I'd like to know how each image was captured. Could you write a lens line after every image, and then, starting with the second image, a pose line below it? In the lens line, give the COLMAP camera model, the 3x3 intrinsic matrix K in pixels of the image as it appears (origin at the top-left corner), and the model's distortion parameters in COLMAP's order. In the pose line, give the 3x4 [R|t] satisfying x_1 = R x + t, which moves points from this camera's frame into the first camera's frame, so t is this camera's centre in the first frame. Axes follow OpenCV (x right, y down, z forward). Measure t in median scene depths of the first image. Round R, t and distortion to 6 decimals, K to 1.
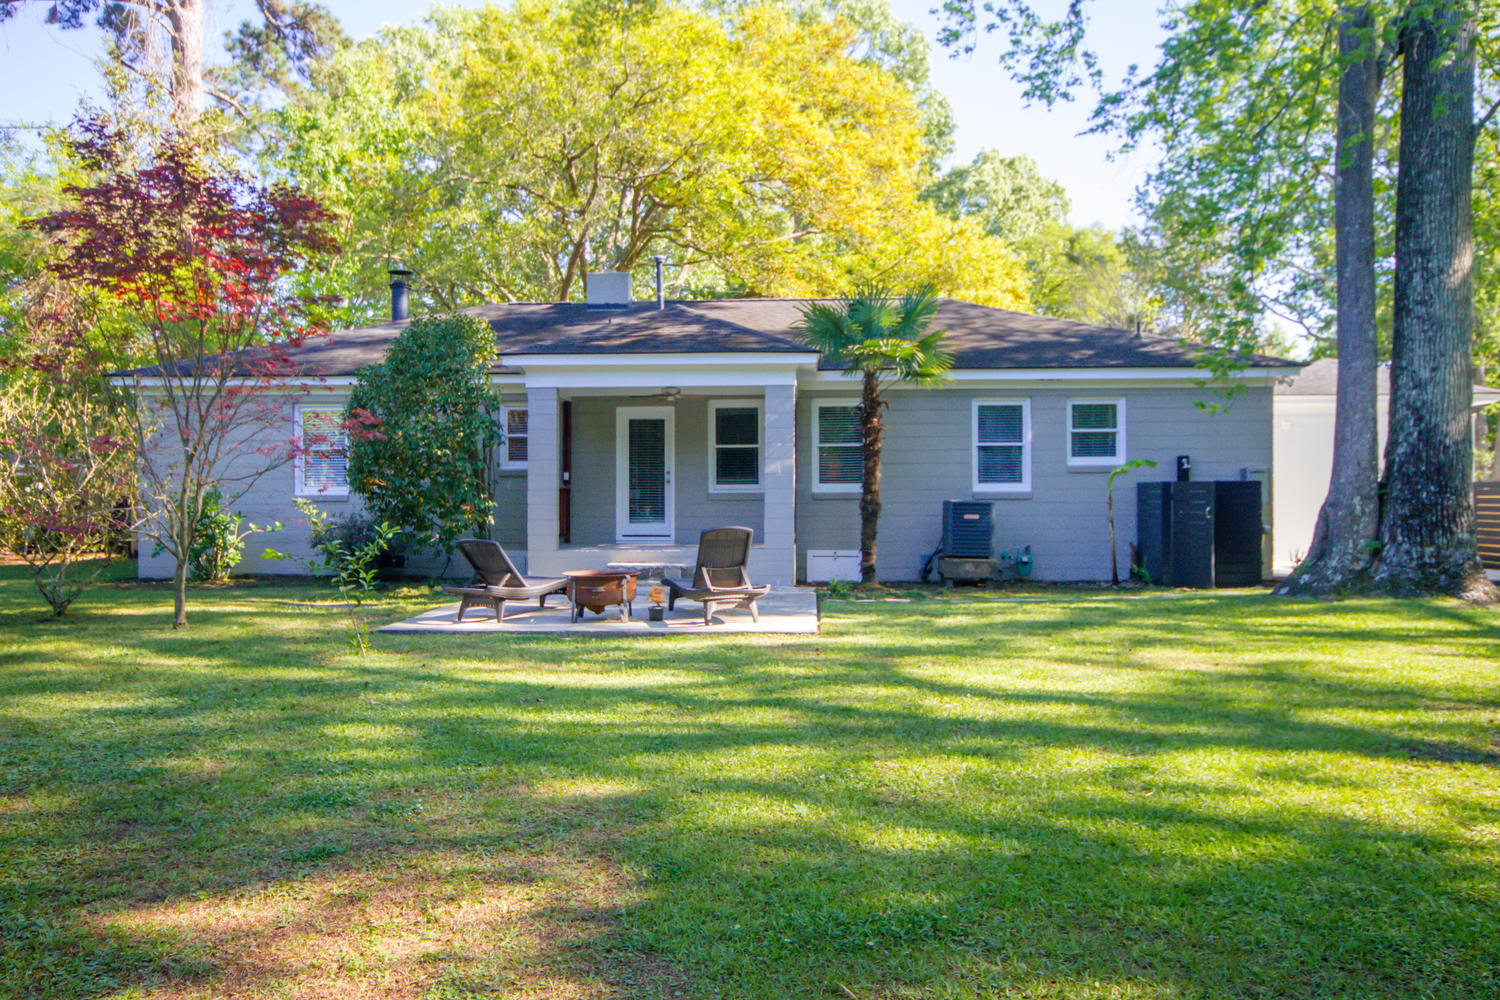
lens RADIAL K [[1180.8, 0, 750.0], [0, 1180.8, 500.0], [0, 0, 1]] dist [0.001317, 0.002156]
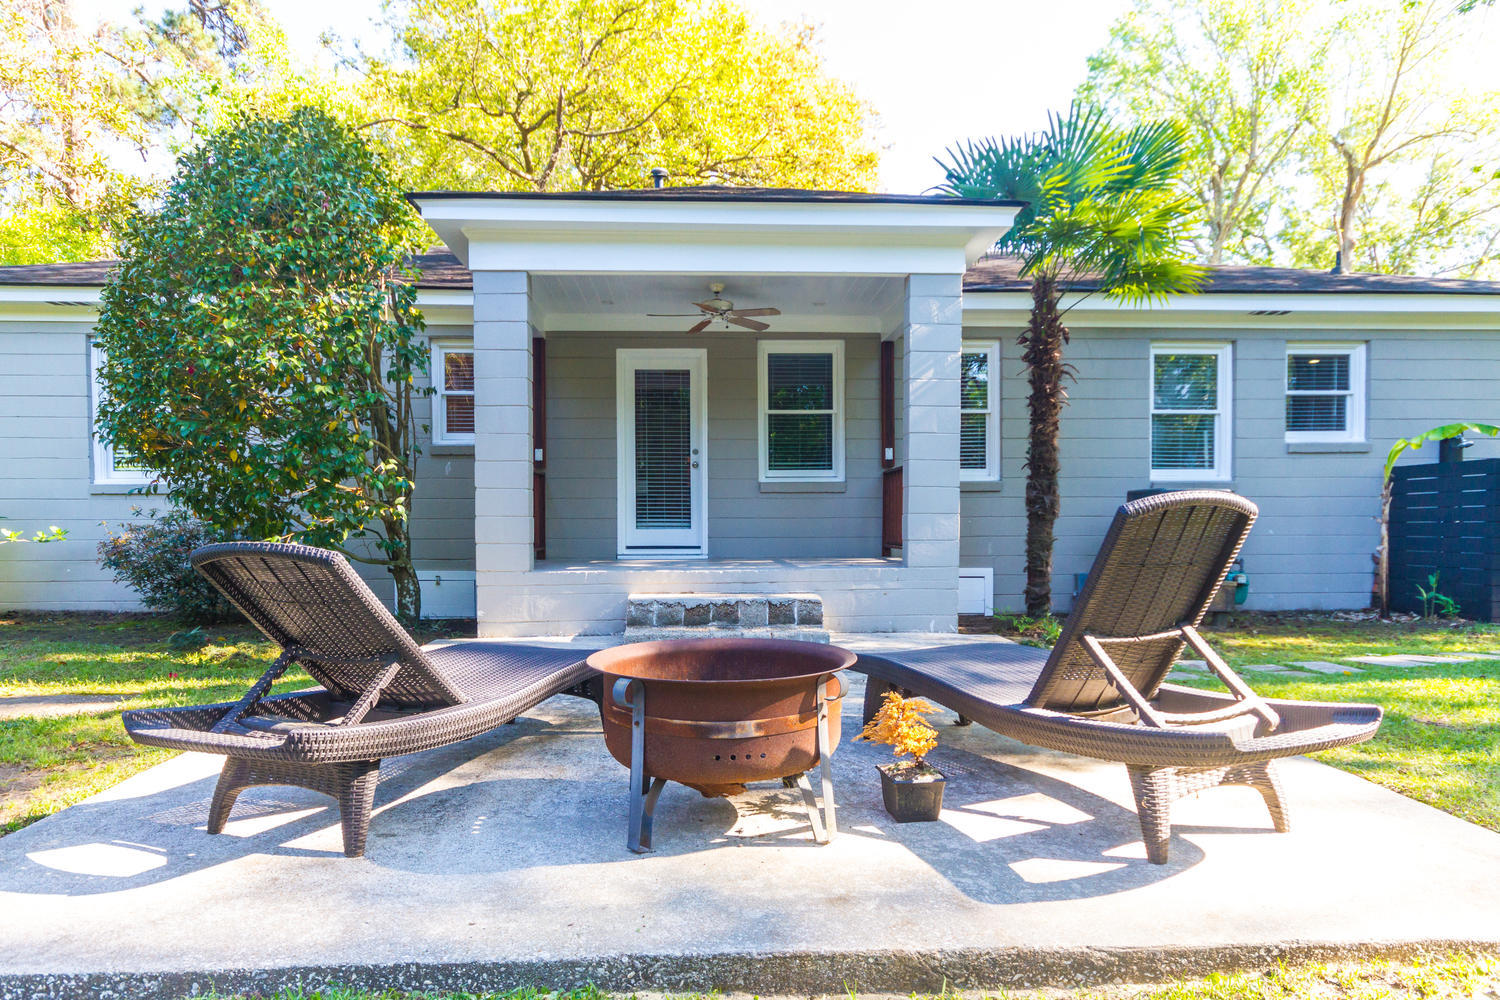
lens RADIAL K [[843.3, 0, 749.0], [0, 843.3, 550.4], [0, 0, 1]] dist [-0.002099, -0.000899]
pose [[0.993015, -0.004393, 0.117907, -0.098211], [0.001317, 0.999657, 0.026152, 0.020081], [-0.117982, -0.025814, 0.992680, 0.543888]]
